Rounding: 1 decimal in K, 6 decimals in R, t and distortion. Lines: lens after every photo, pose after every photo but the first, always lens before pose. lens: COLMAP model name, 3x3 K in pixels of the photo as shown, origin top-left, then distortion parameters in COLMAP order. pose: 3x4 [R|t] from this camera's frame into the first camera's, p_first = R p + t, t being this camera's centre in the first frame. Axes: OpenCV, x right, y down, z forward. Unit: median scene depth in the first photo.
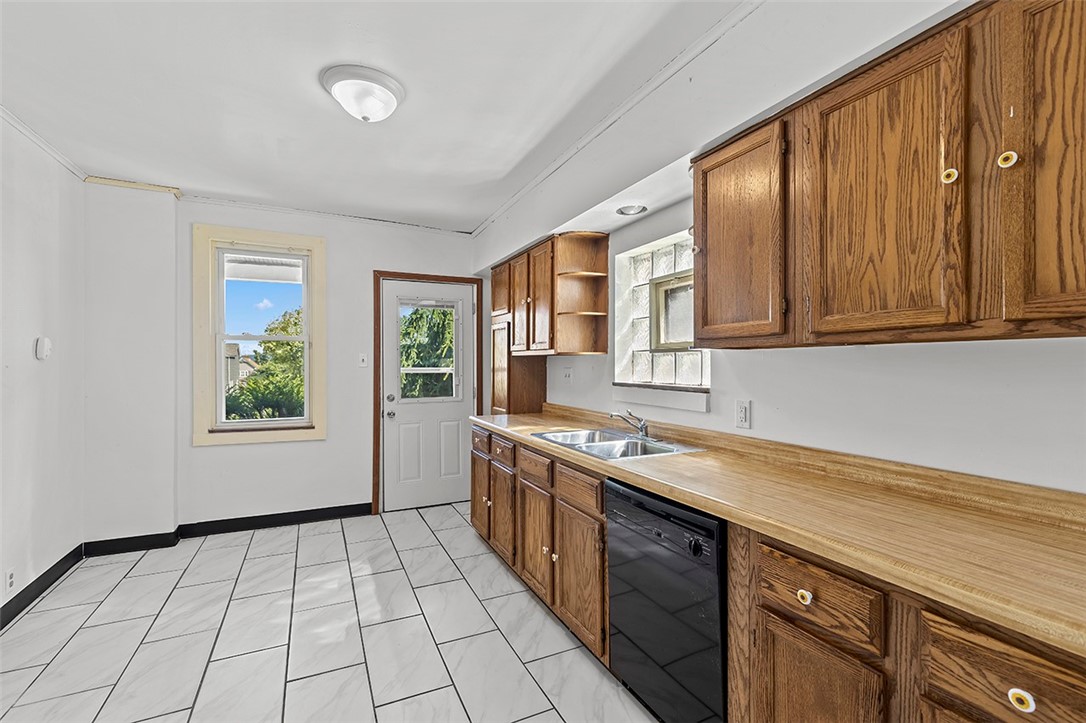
lens RADIAL K [[485.2, 0, 546.4], [0, 485.2, 365.4], [0, 0, 1]] dist [-0.000674, -0.000019]
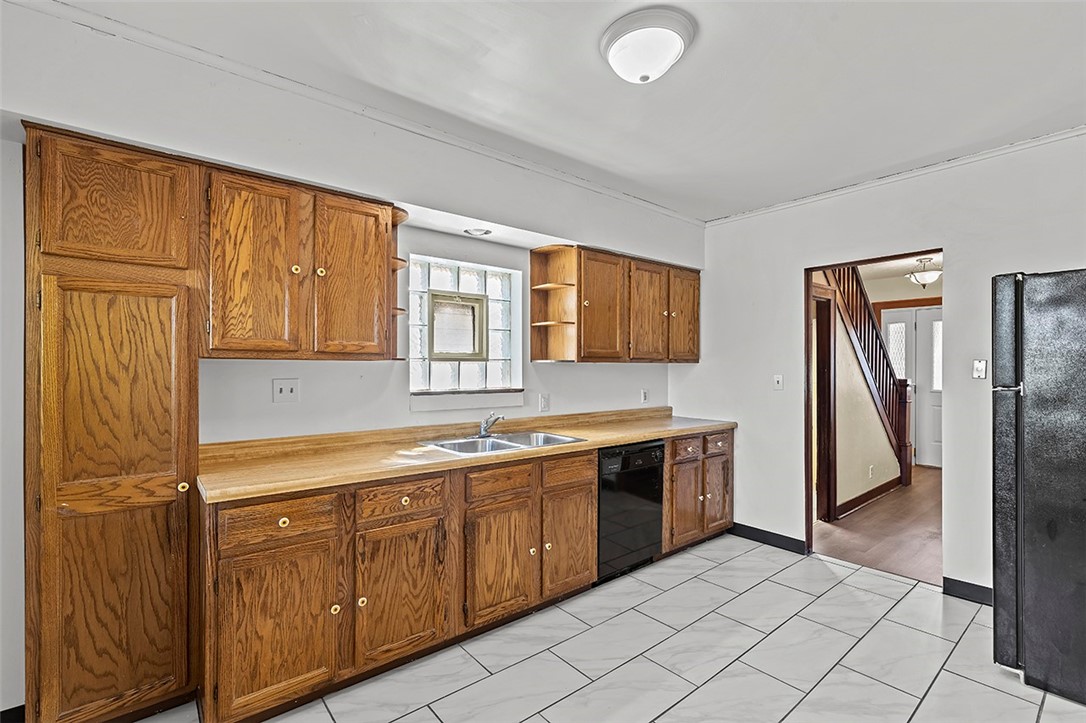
lens RADIAL K [[485.2, 0, 546.4], [0, 485.2, 365.4], [0, 0, 1]] dist [-0.000674, -0.000019]
pose [[-0.235393, 0.004252, 0.971891, -0.952068], [0.002832, 0.999989, -0.003689, -0.013593], [-0.971896, 0.001884, -0.235403, 1.129634]]
